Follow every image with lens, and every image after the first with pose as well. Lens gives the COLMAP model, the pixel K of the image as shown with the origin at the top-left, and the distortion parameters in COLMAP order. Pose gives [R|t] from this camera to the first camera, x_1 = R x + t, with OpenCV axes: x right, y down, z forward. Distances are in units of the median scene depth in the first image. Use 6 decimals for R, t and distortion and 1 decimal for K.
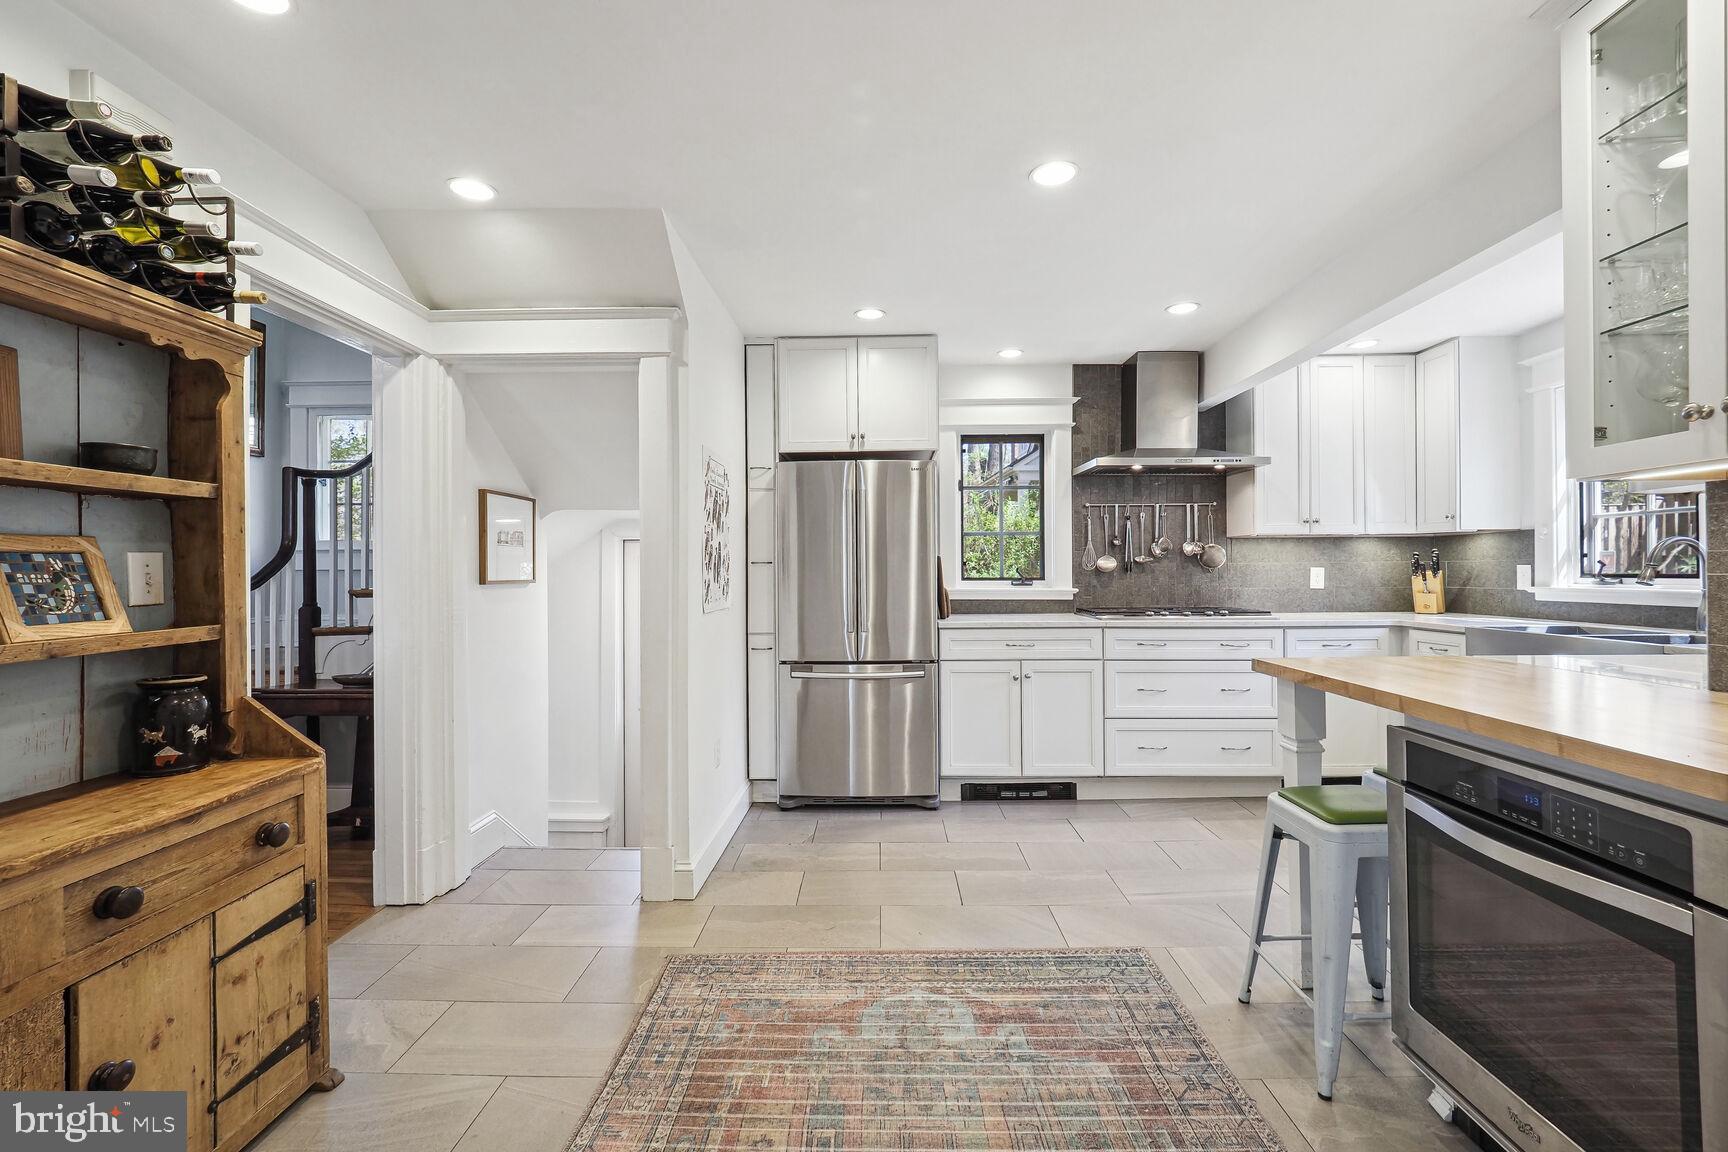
lens RADIAL K [[743.7, 0, 879.2], [0, 743.7, 572.4], [0, 0, 1]] dist [-0.000307, -0.003037]
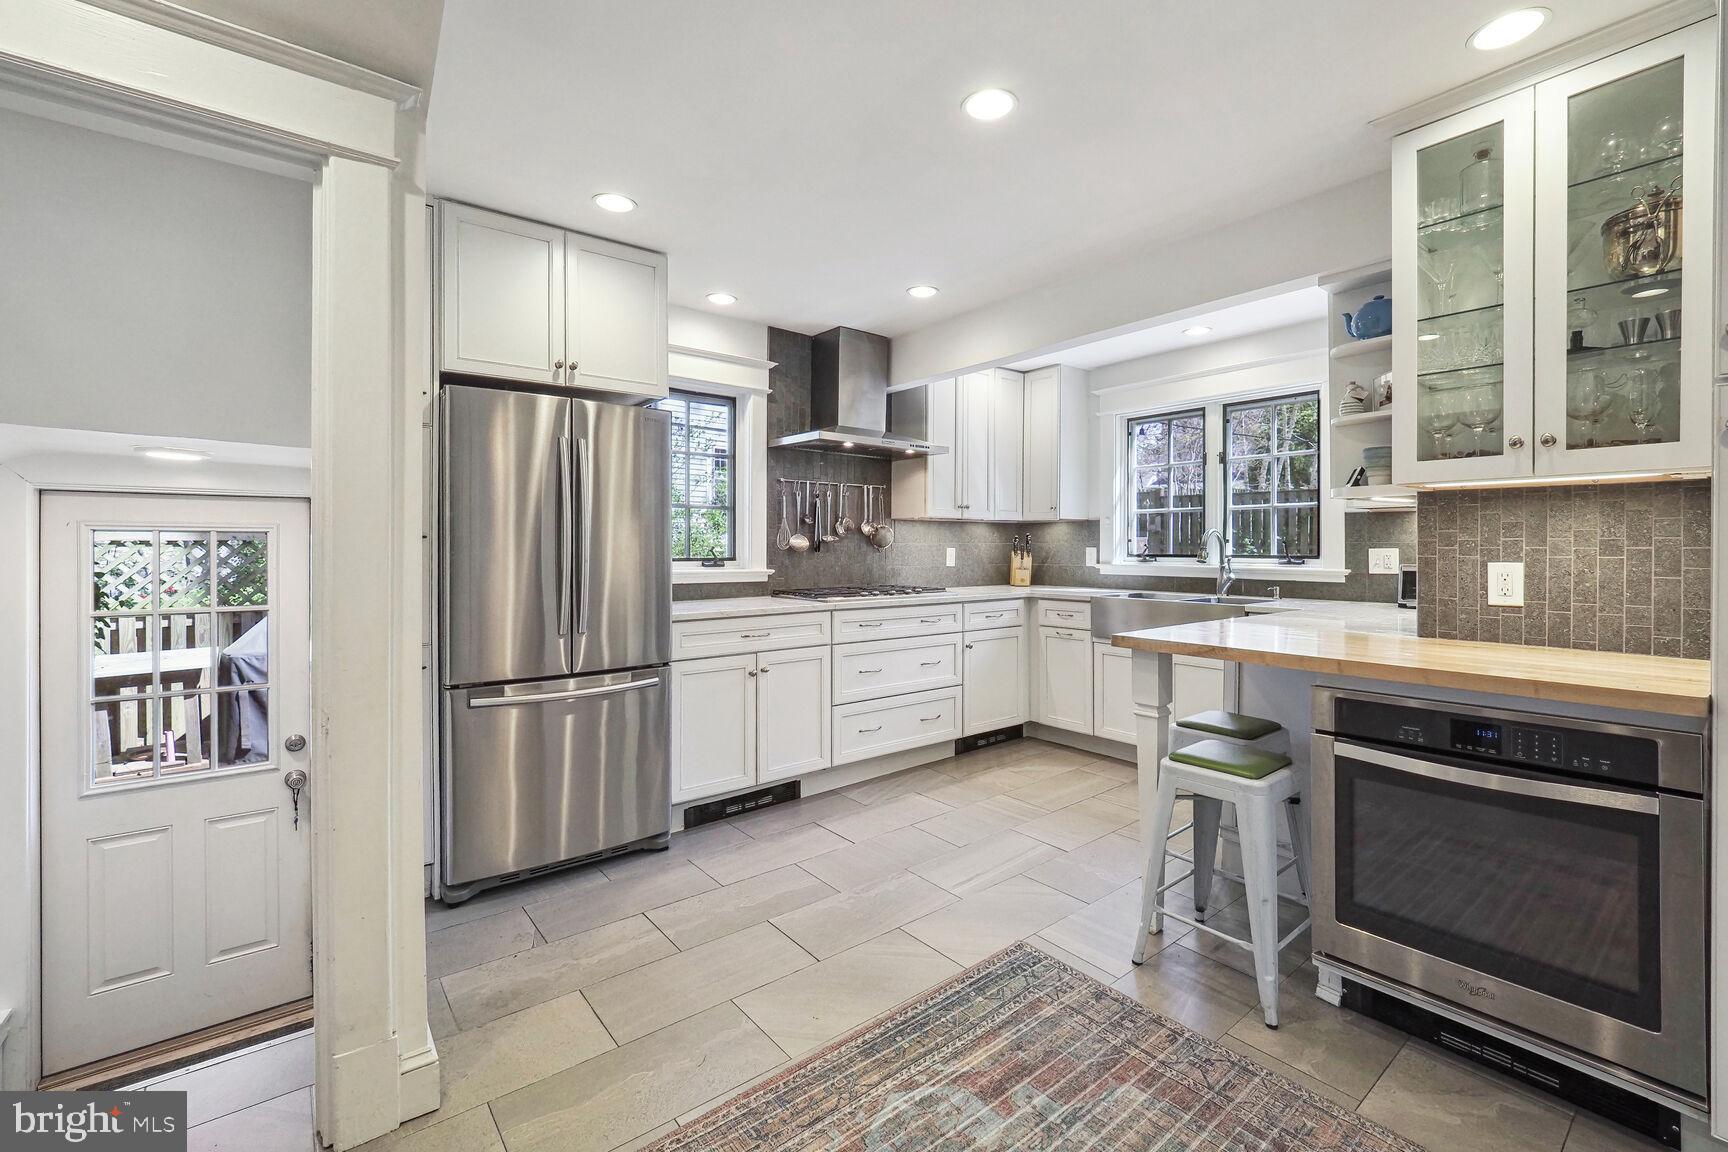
lens RADIAL K [[743.7, 0, 887.5], [0, 743.7, 549.6], [0, 0, 1]] dist [-0.000307, -0.003037]
pose [[0.767292, 0.004530, 0.641282, -0.248571], [-0.003923, 0.999989, -0.002370, -0.001372], [-0.641286, -0.000697, 0.767302, 0.228640]]
